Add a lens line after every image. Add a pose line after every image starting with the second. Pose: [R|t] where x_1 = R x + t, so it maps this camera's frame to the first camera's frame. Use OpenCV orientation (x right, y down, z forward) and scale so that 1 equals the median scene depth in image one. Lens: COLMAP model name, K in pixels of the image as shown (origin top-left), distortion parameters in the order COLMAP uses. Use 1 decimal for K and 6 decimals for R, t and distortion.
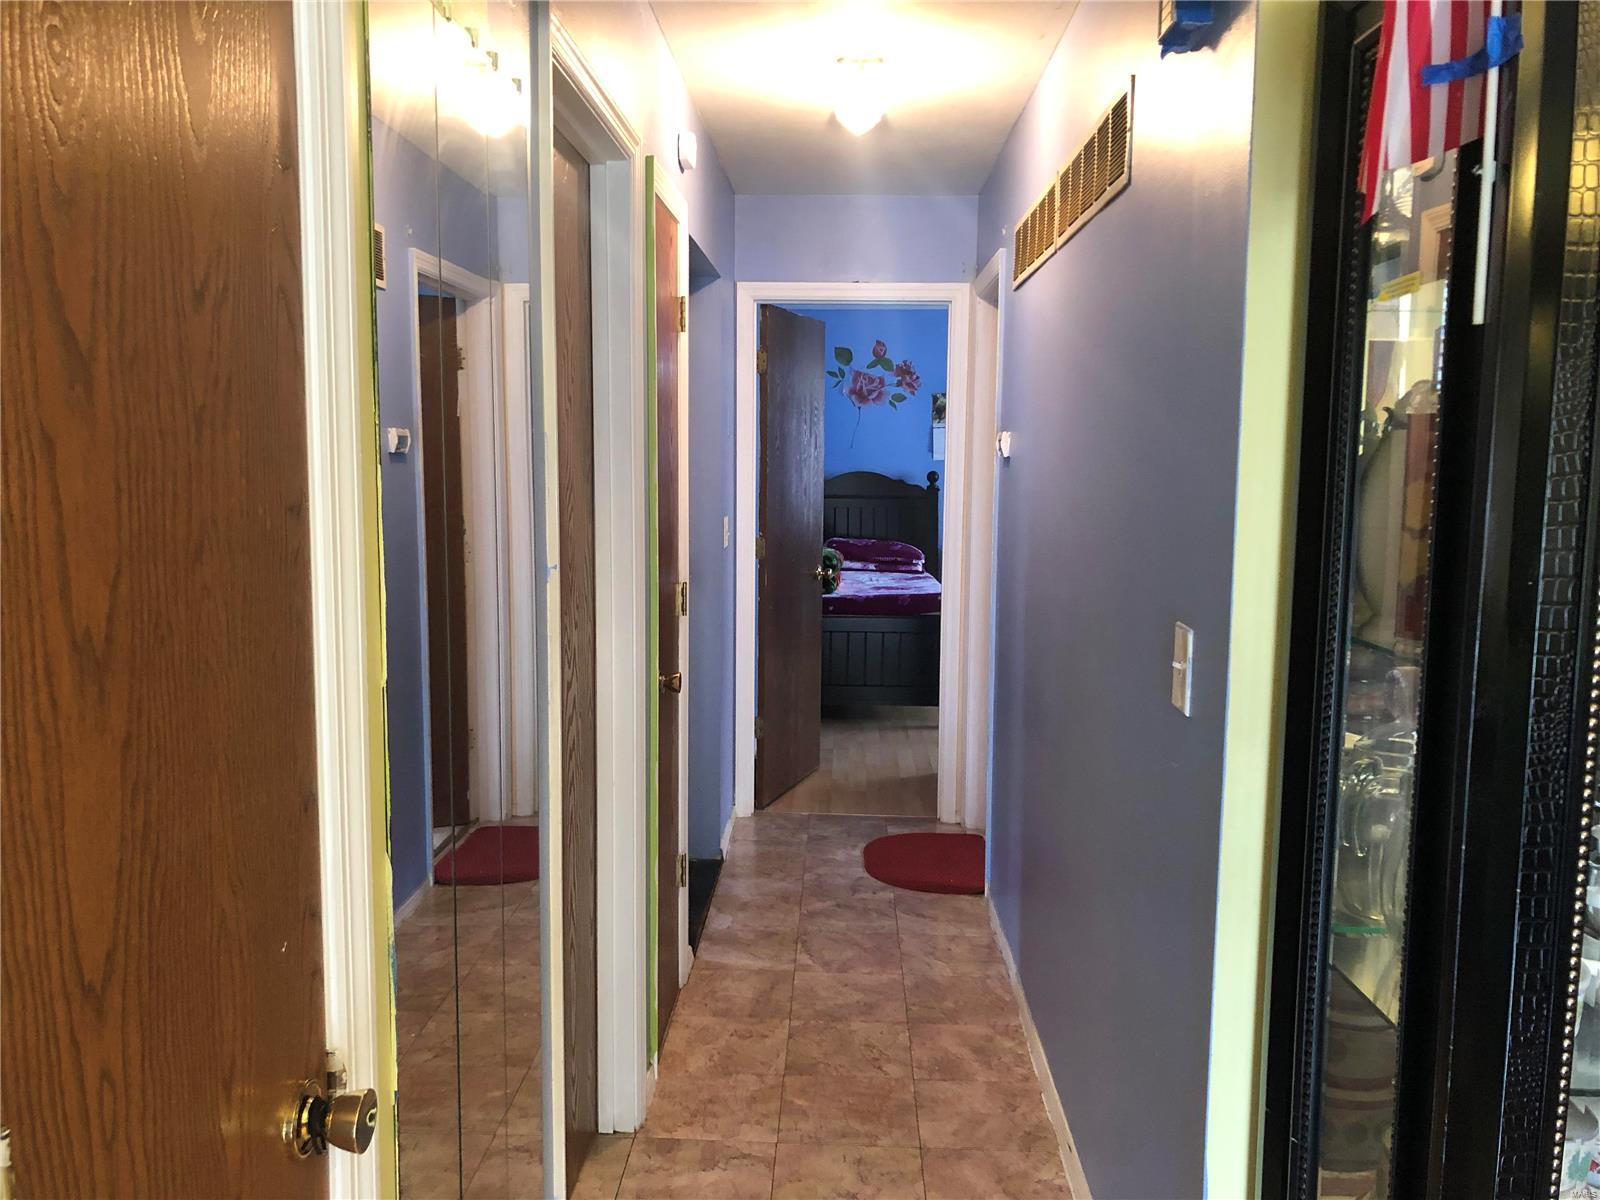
lens RADIAL K [[1315.8, 0, 800.0], [0, 1315.8, 600.0], [0, 0, 1]] dist [0.087346, -0.316498]
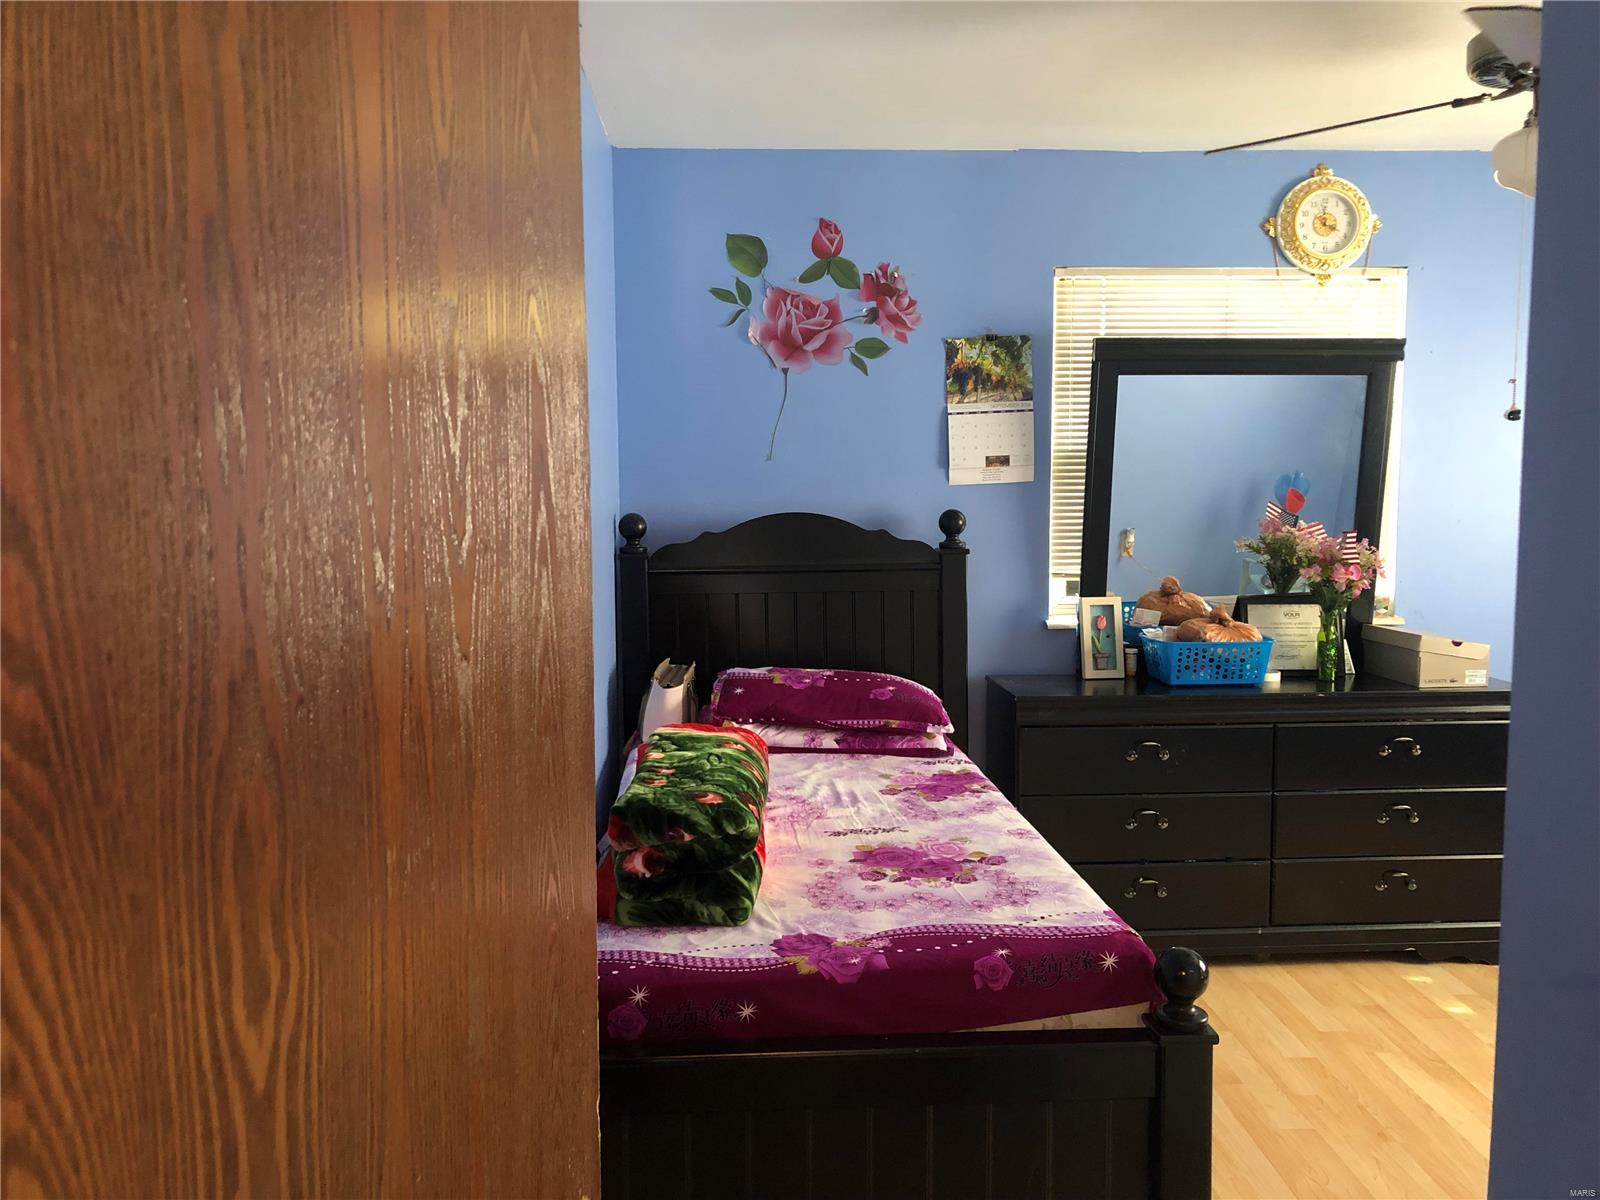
lens RADIAL K [[1315.8, 0, 800.0], [0, 1315.8, 600.0], [0, 0, 1]] dist [0.087346, -0.316498]
pose [[0.995993, -0.022698, 0.086501, 0.009419], [0.022629, 0.999742, 0.001773, -0.068397], [-0.086519, 0.000191, 0.996250, 0.552268]]
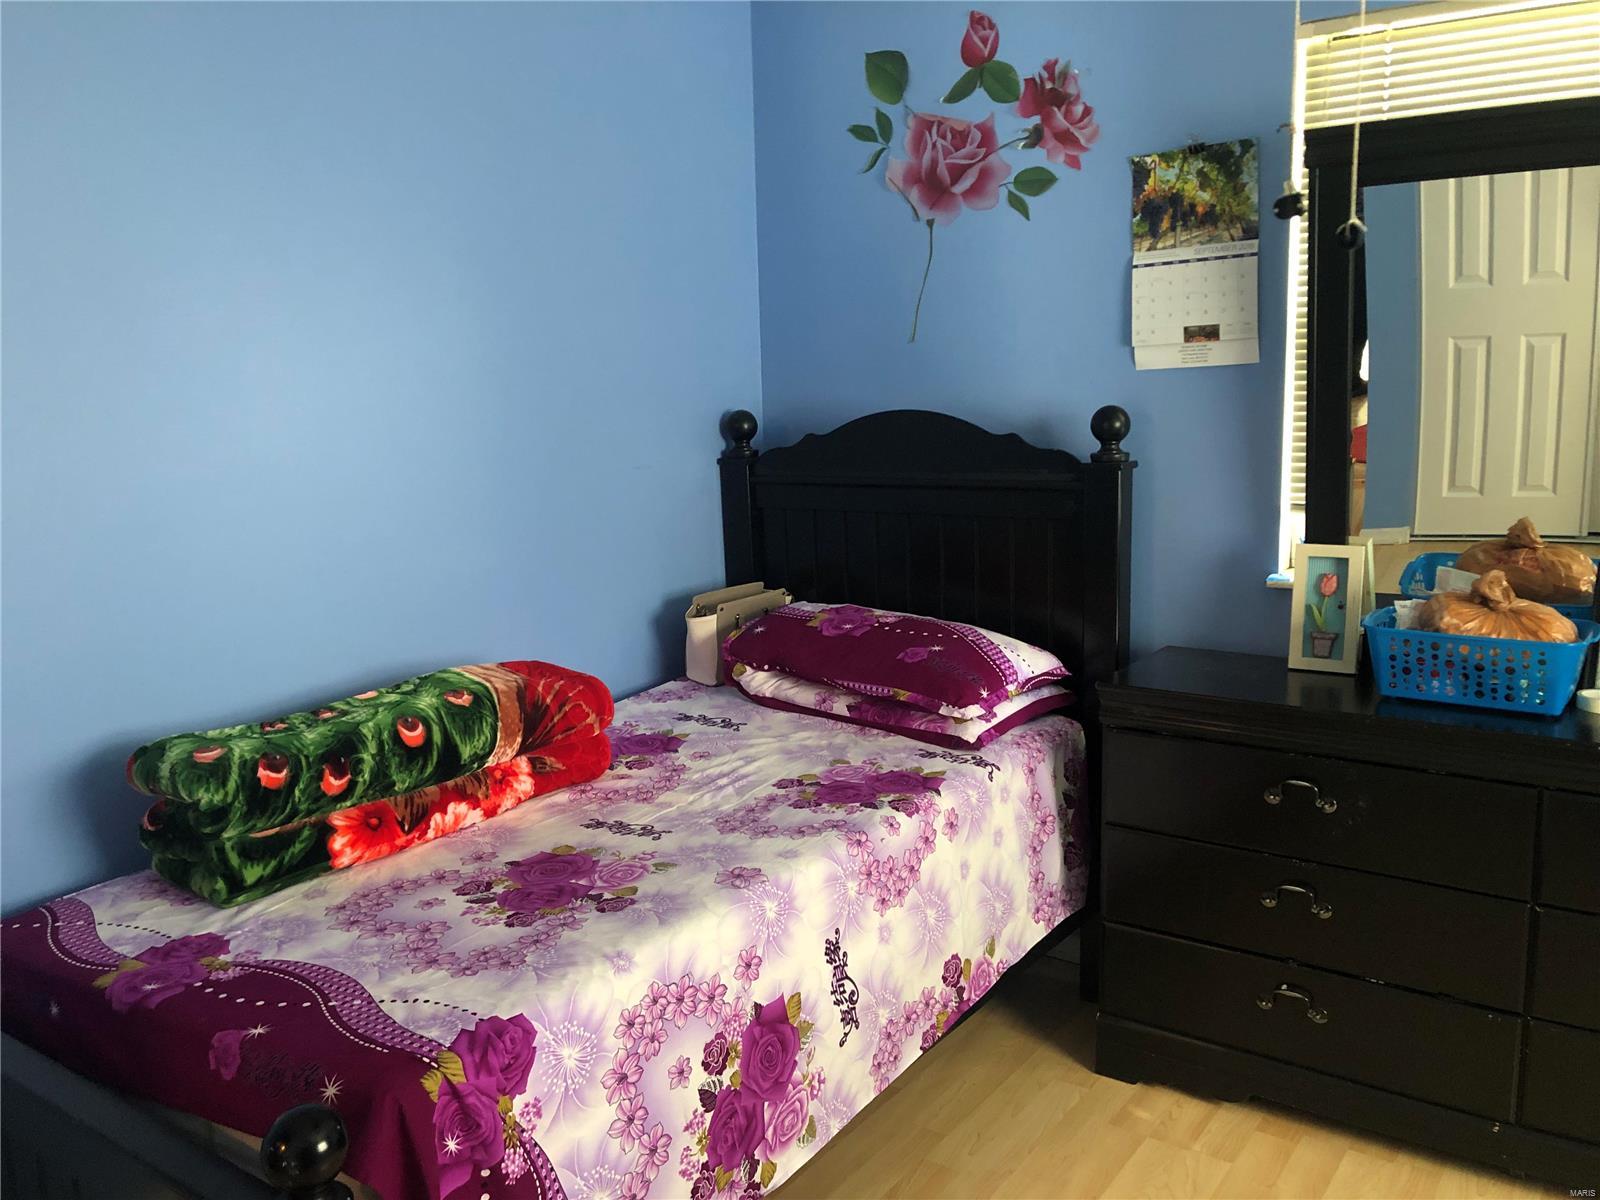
lens RADIAL K [[1315.8, 0, 800.0], [0, 1315.8, 600.0], [0, 0, 1]] dist [0.087346, -0.316498]
pose [[0.827992, 0.068141, -0.556584, 0.218025], [-0.024910, 0.996079, 0.084891, -0.075949], [0.560186, -0.056425, 0.826443, 0.689314]]
